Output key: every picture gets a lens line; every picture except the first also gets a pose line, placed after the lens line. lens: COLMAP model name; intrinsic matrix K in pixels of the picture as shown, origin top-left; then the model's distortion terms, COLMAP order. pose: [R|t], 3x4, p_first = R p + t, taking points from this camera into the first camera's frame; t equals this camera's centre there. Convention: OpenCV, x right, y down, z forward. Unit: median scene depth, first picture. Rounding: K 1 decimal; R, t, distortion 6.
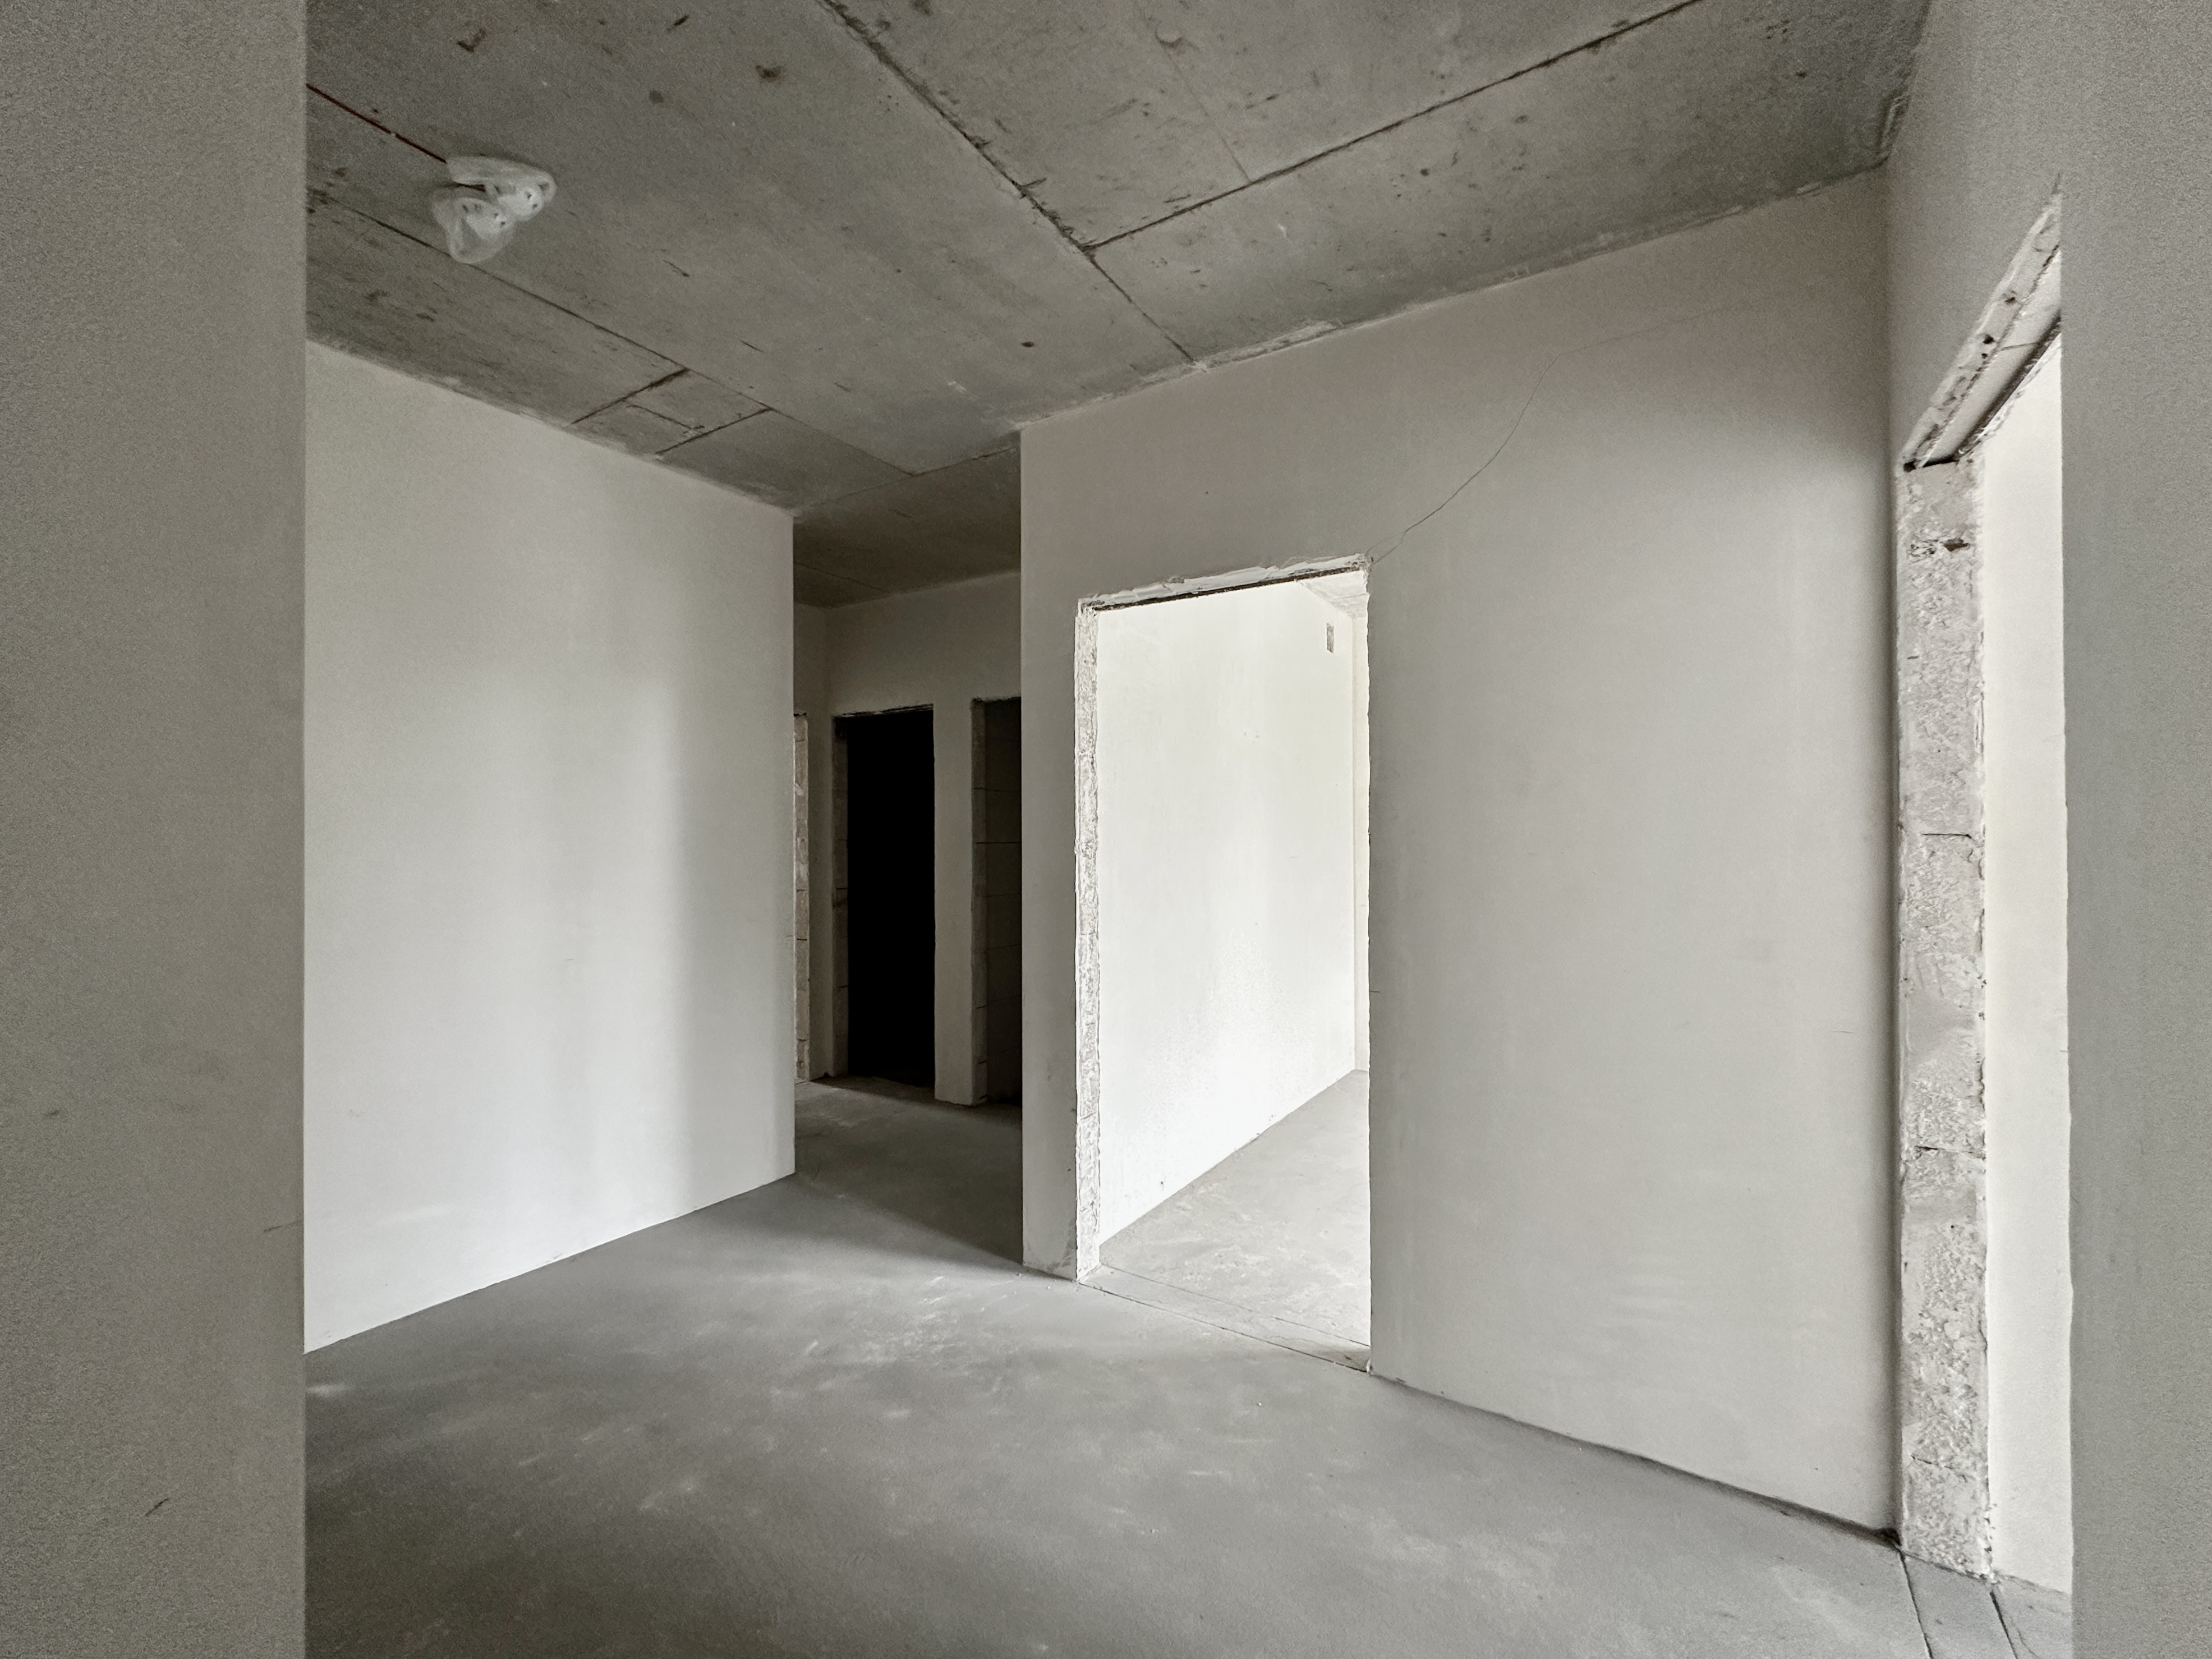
lens RADIAL K [[902.0, 0, 1106.0], [0, 902.0, 829.5], [0, 0, 1]] dist [-0.003116, -0.000367]
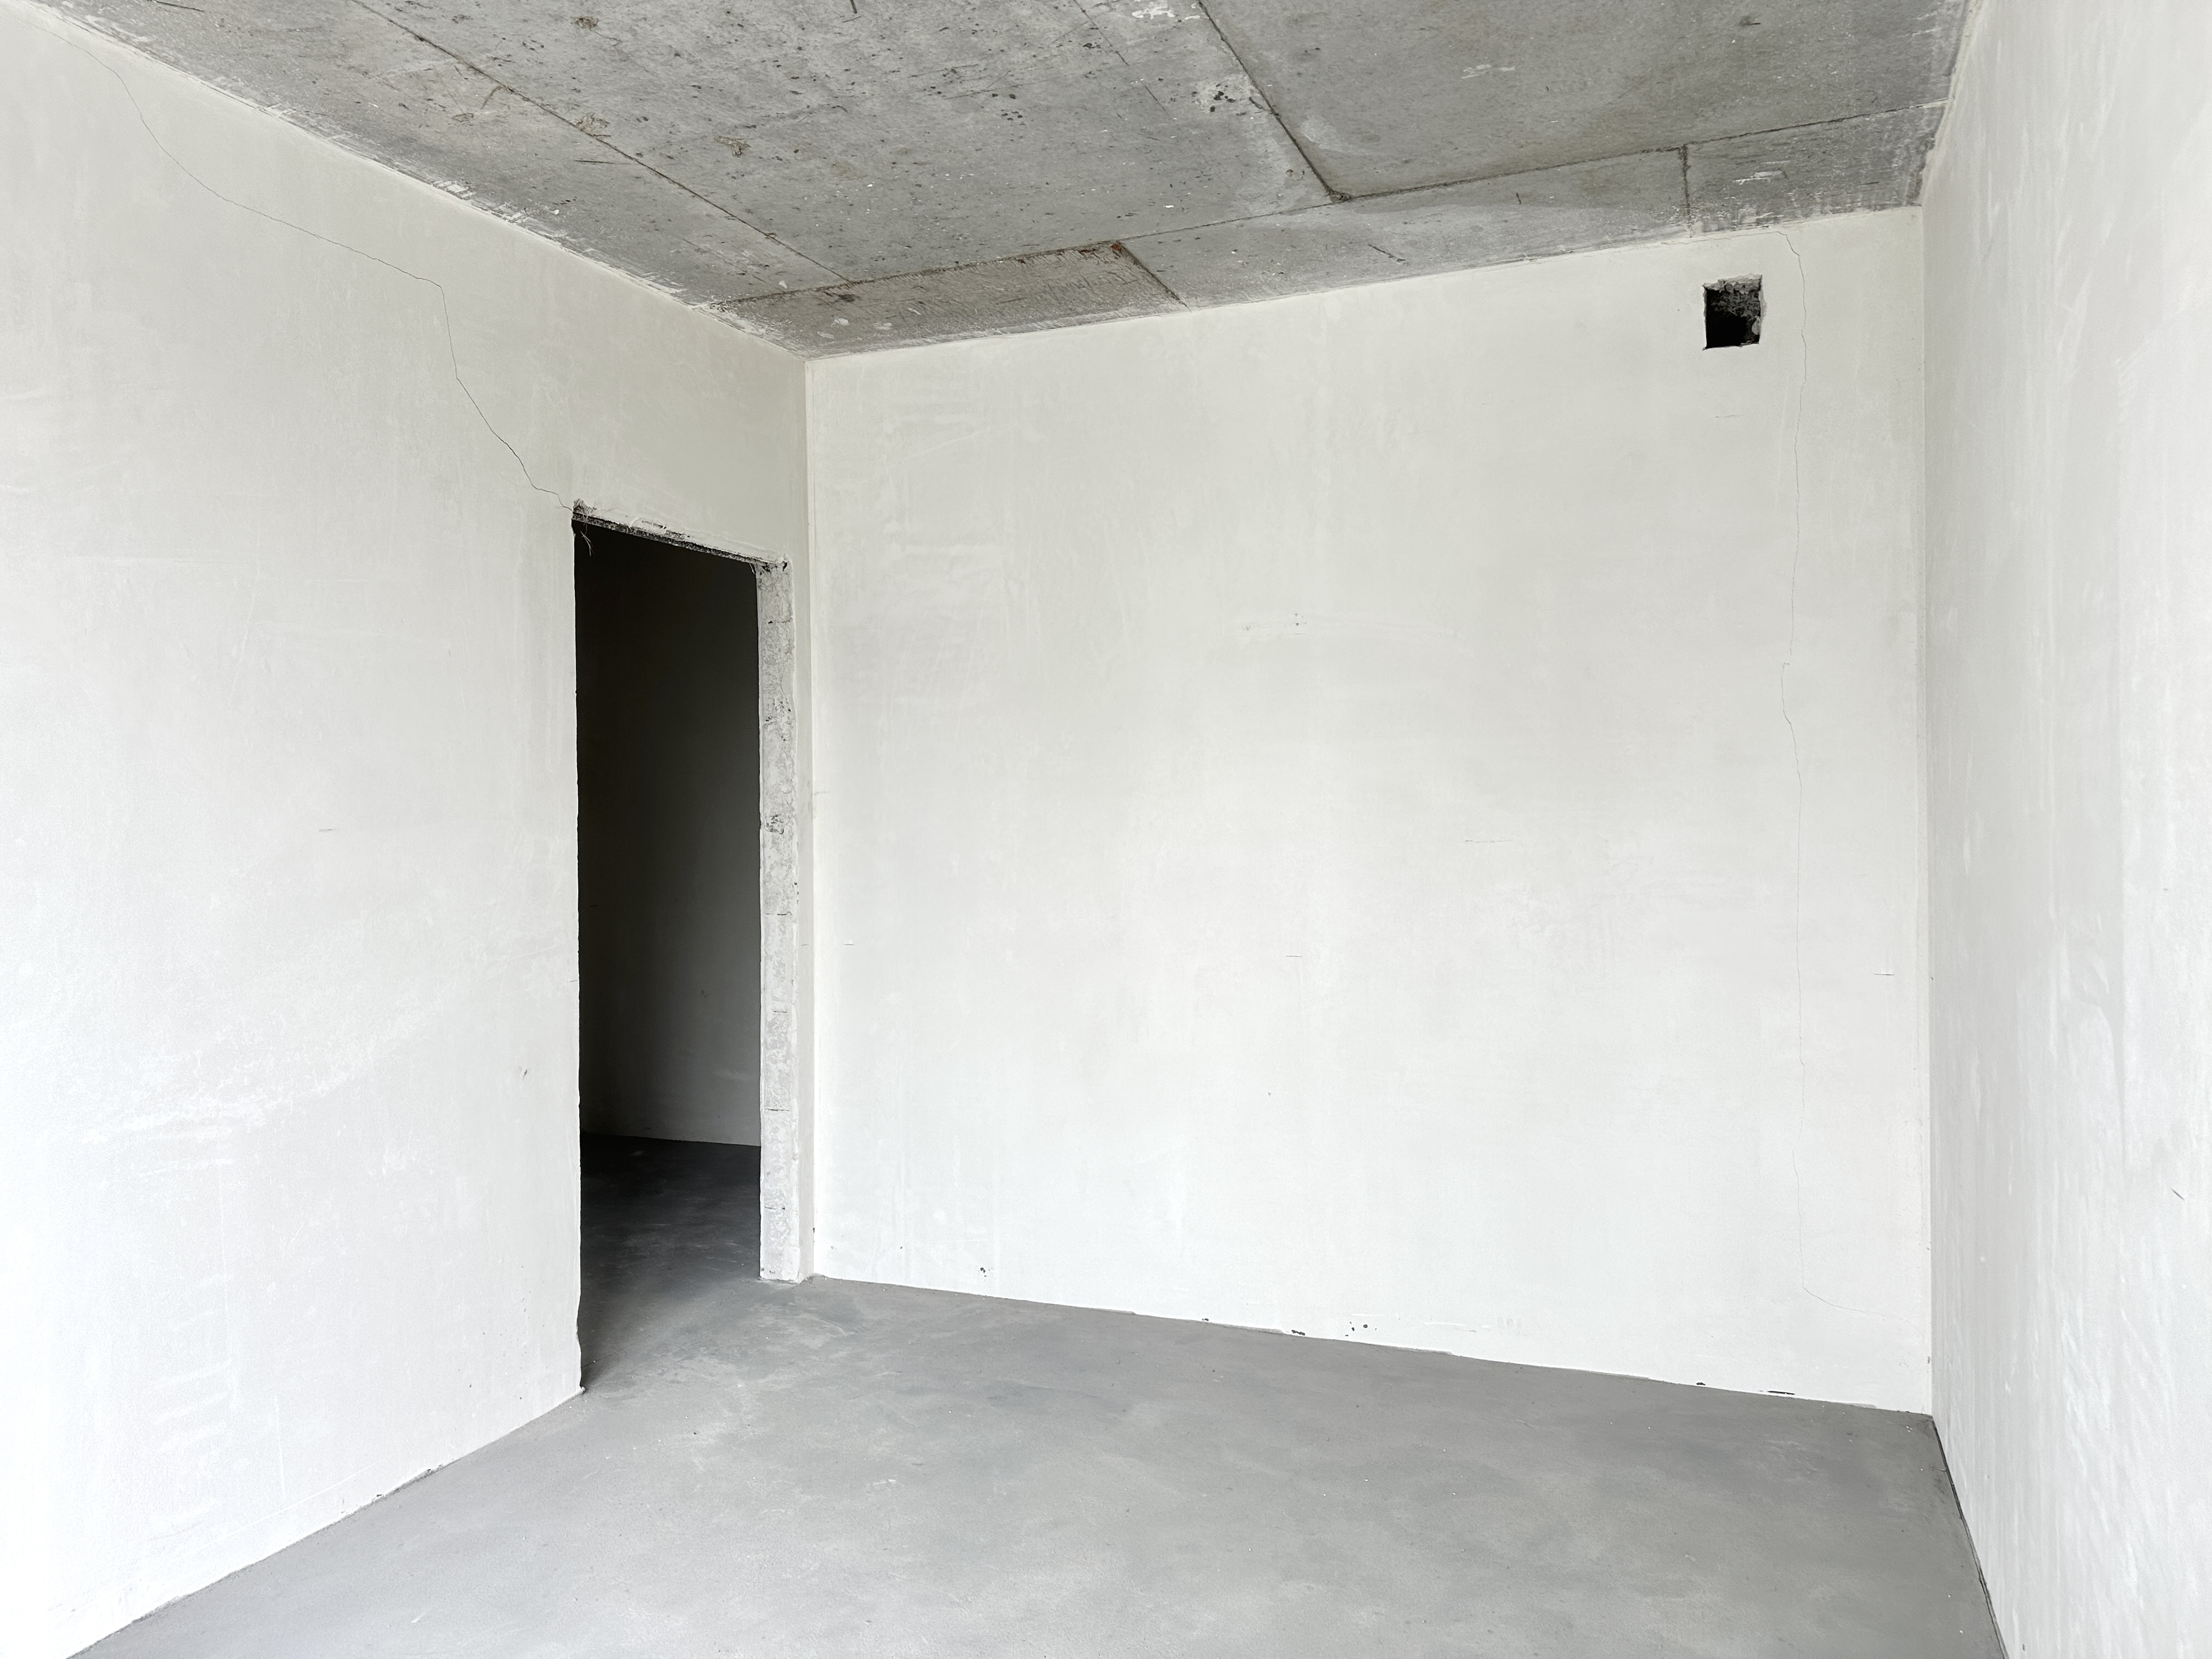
lens RADIAL K [[1531.8, 0, 1106.0], [0, 1531.8, 829.5], [0, 0, 1]] dist [0.101272, 0.000484]
pose [[0.182945, 0.000608, -0.983123, 1.910893], [0.016079, 0.999864, 0.003611, 0.033566], [0.982992, -0.016468, 0.182910, 1.243581]]
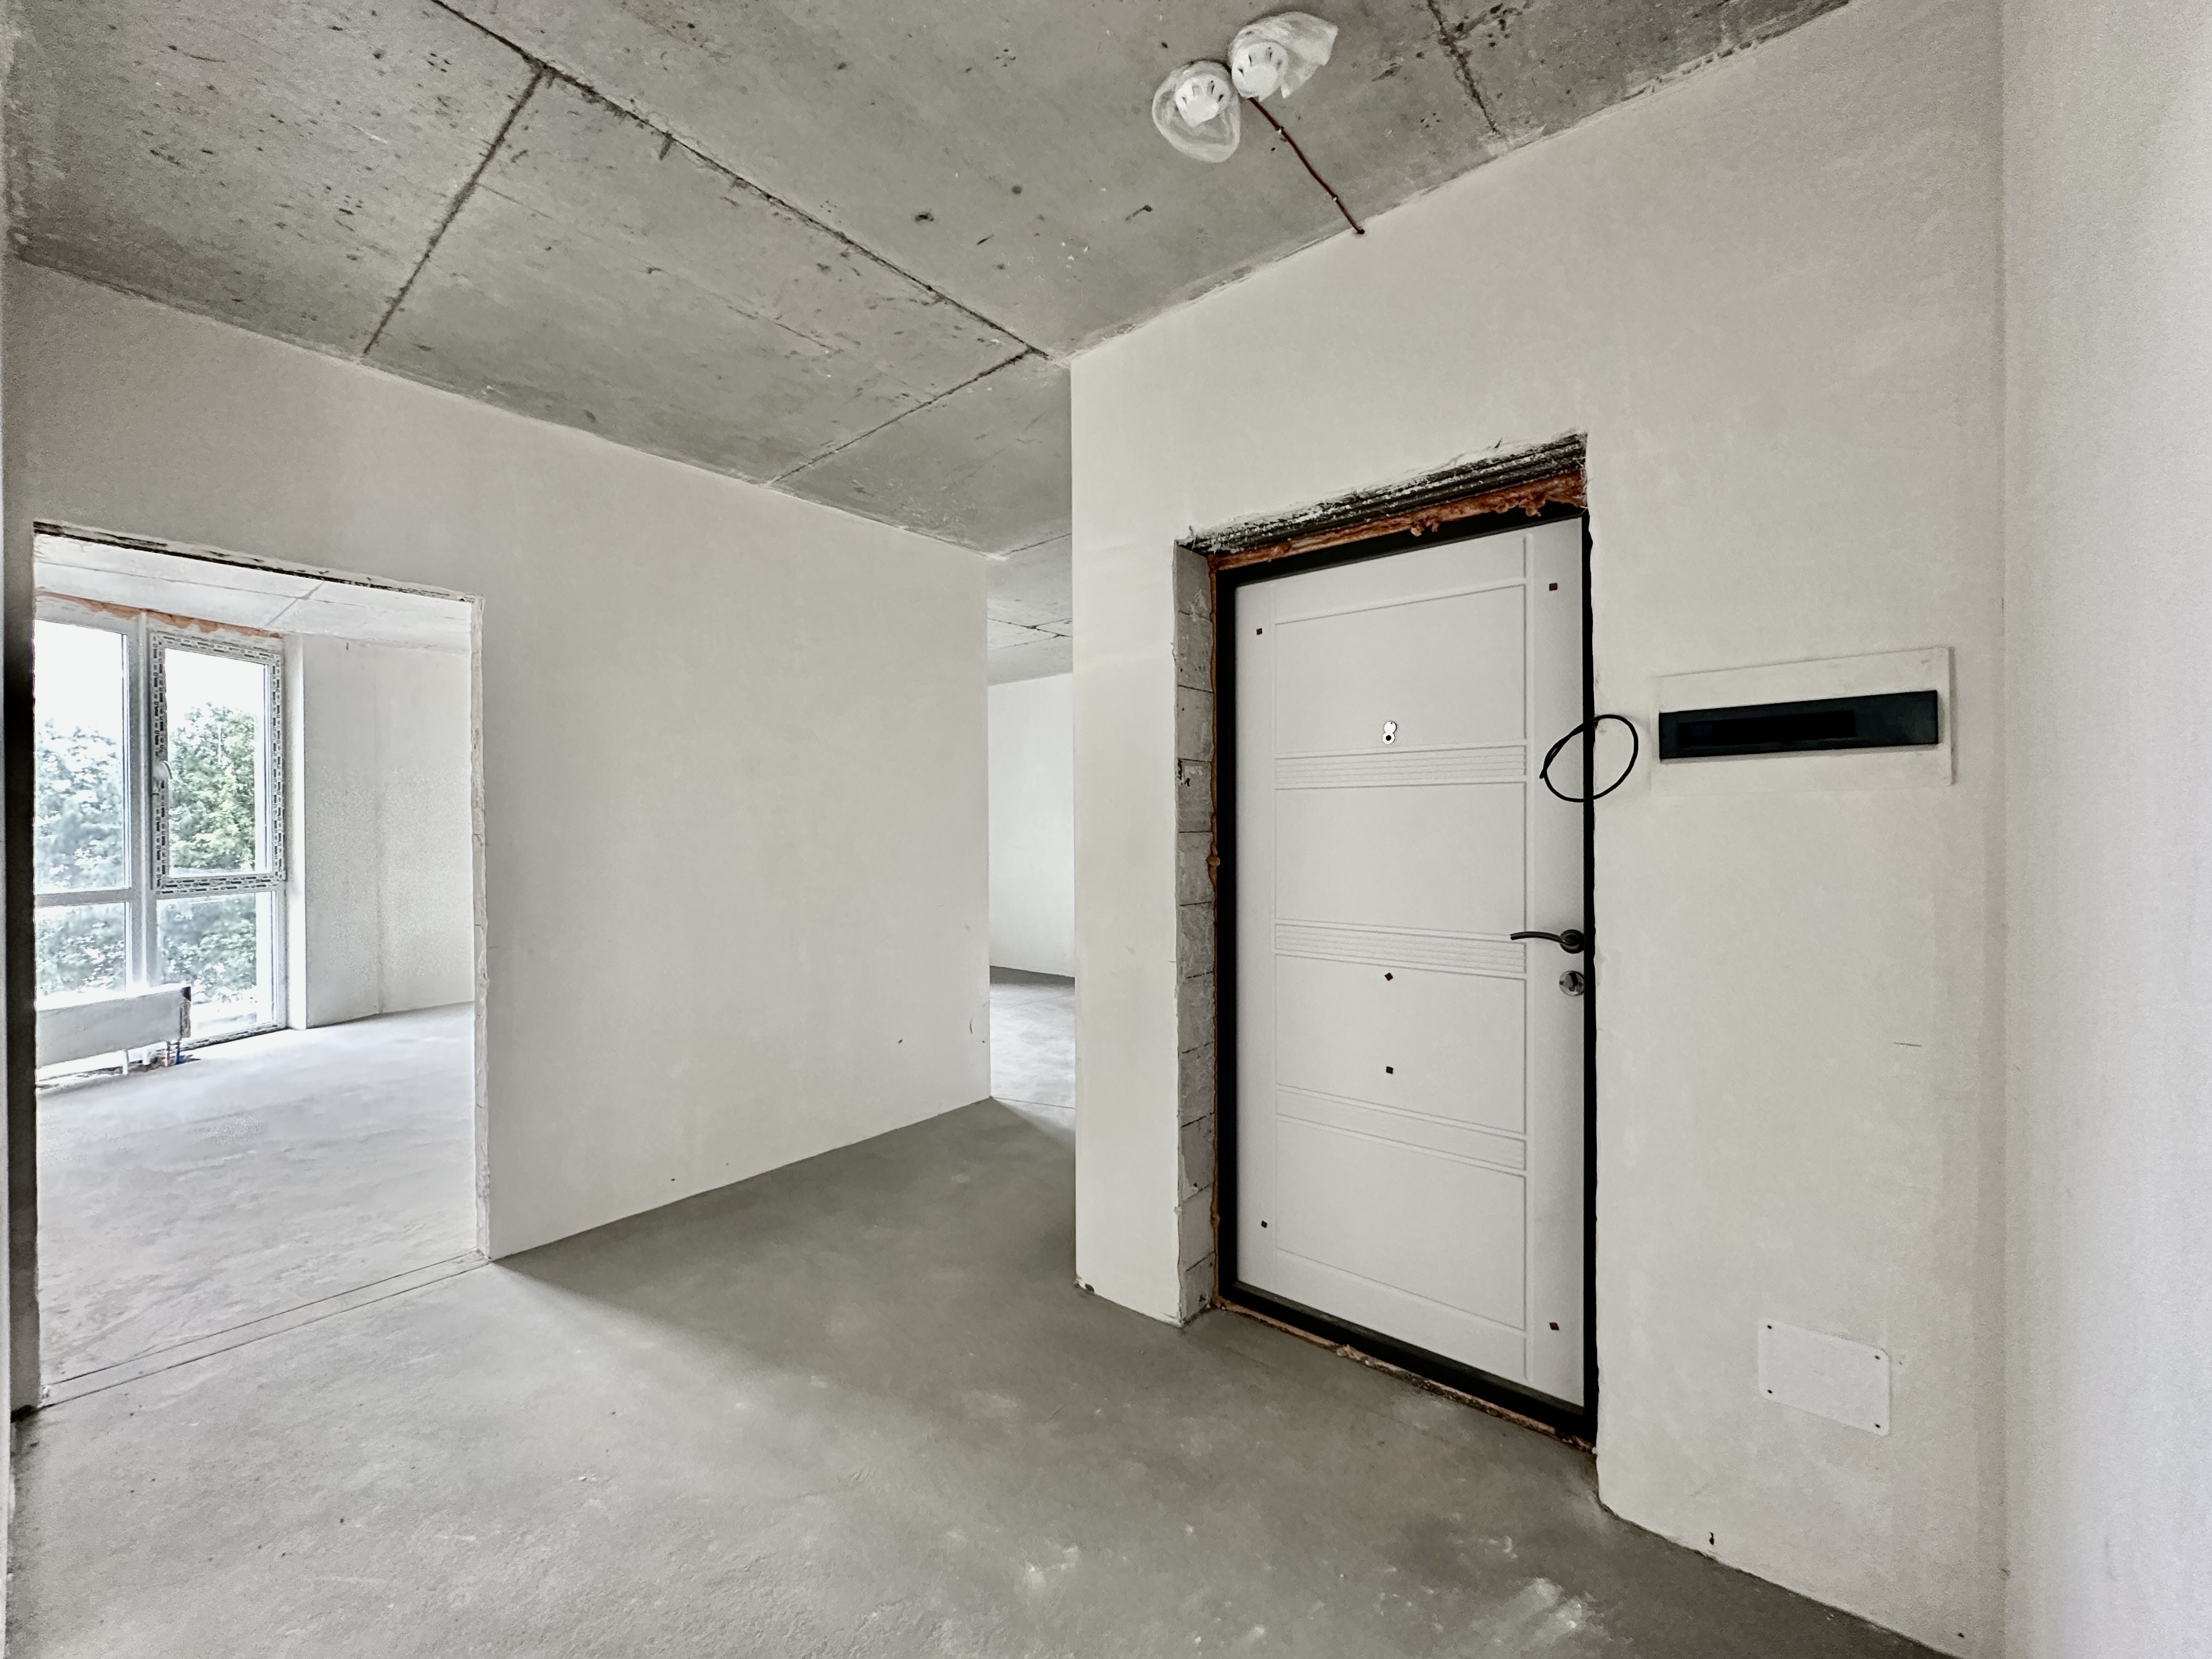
lens RADIAL K [[886.4, 0, 1099.4], [0, 886.4, 829.9], [0, 0, 1]] dist [-0.001441, 0.000288]
pose [[-0.992502, 0.009983, 0.121822, -0.506592], [0.009354, 0.999940, -0.005733, 0.024820], [-0.121872, -0.004550, -0.992535, 1.462645]]
